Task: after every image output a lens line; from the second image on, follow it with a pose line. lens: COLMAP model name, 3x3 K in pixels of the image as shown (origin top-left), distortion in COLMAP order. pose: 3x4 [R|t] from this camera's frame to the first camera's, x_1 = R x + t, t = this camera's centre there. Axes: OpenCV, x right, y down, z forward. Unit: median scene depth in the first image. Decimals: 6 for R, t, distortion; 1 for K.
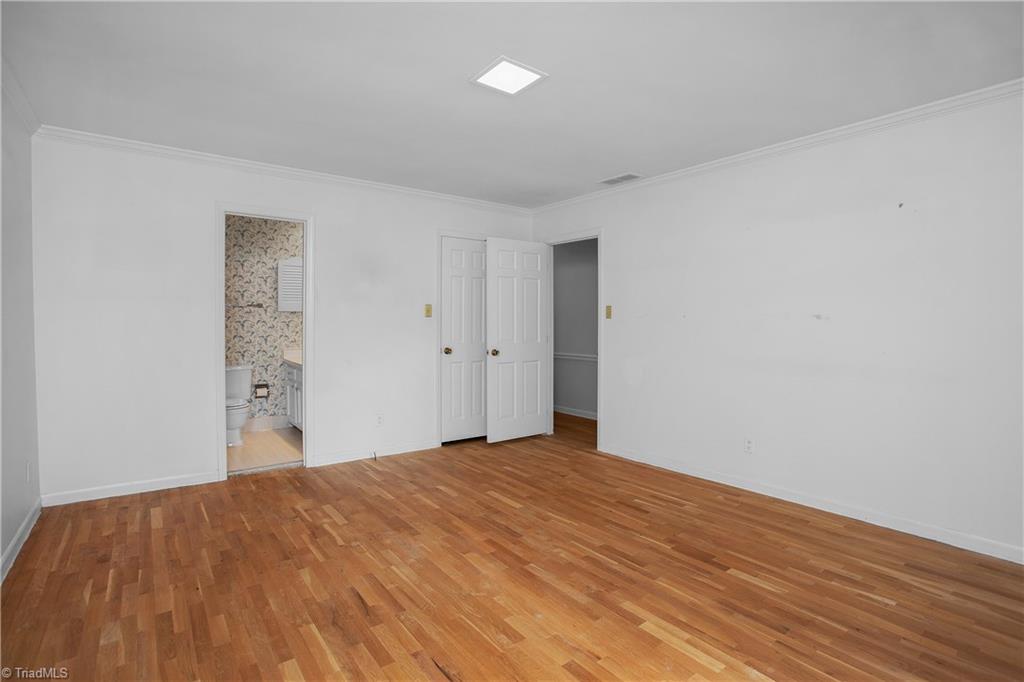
lens RADIAL K [[499.3, 0, 507.6], [0, 499.3, 333.4], [0, 0, 1]] dist [-0.074461, 0.028057]
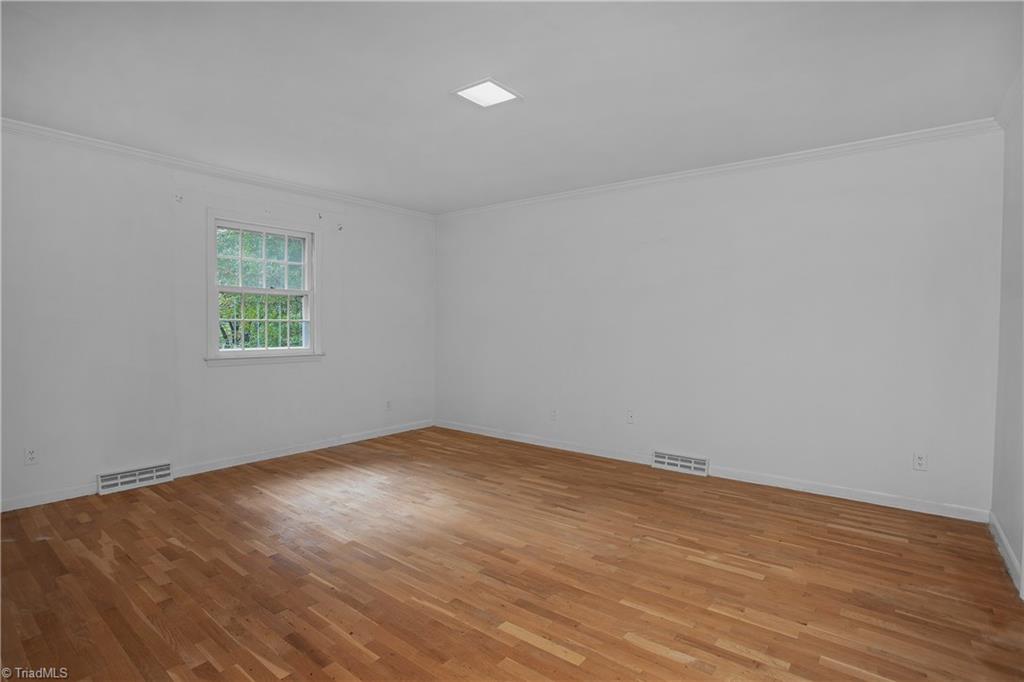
lens RADIAL K [[499.3, 0, 507.6], [0, 499.3, 333.4], [0, 0, 1]] dist [-0.074461, 0.028057]
pose [[-0.967084, -0.006495, -0.254373, 0.205090], [-0.017269, 0.999045, 0.040145, -0.035123], [0.253869, 0.043216, -0.966273, 1.845090]]
